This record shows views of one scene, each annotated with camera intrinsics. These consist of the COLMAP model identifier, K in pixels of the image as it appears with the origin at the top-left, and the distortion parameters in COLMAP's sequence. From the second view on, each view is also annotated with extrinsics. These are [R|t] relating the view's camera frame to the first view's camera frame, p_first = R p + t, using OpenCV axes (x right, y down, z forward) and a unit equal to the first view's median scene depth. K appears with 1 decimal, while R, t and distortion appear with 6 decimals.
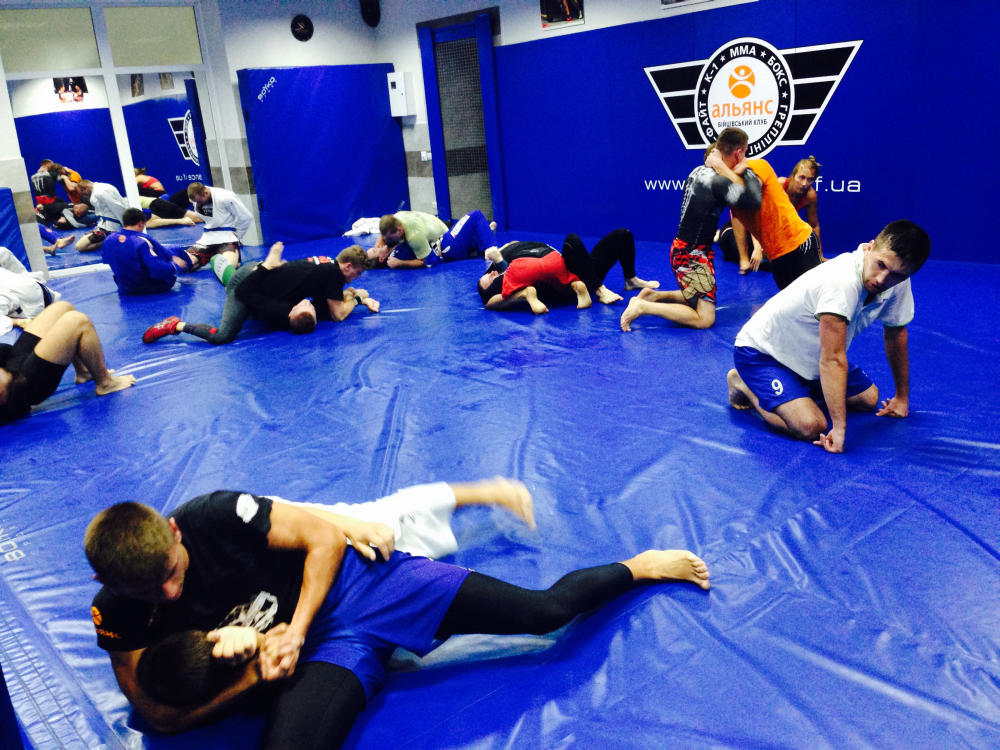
lens RADIAL K [[939.7, 0, 498.3], [0, 939.7, 388.4], [0, 0, 1]] dist [0.077856, 0.000000]
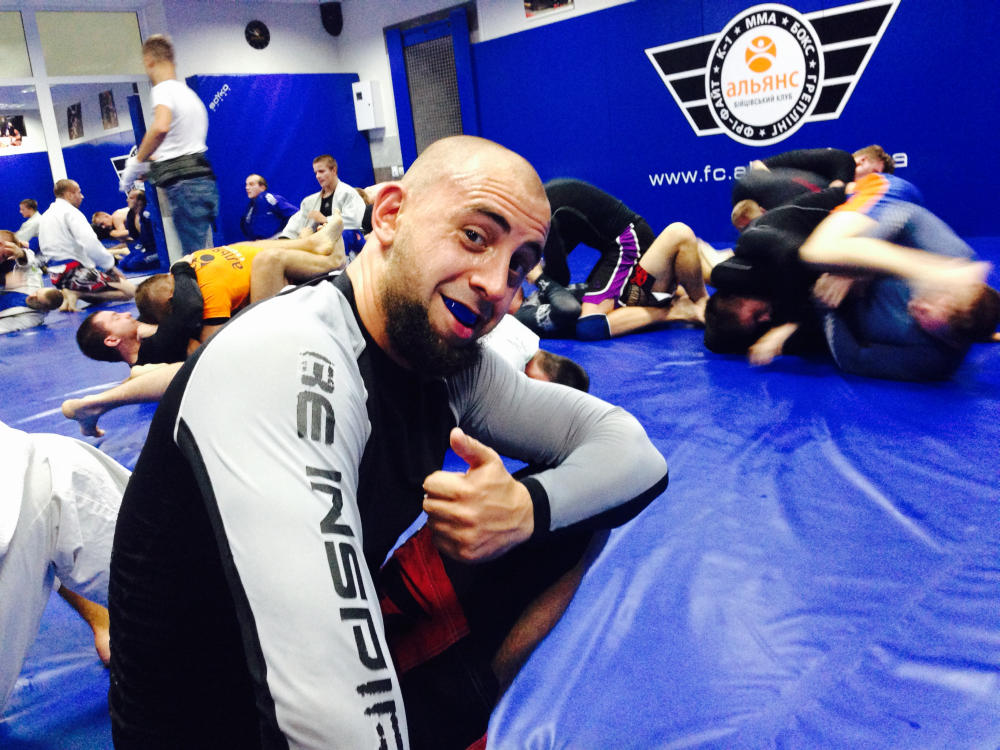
lens RADIAL K [[939.7, 0, 495.3], [0, 939.7, 381.9], [0, 0, 1]] dist [0.077856, 0.000000]
pose [[0.998498, -0.030481, 0.045520, -0.040419], [0.033880, 0.996542, -0.075869, 0.040985], [-0.043050, 0.077297, 0.996078, 0.140900]]
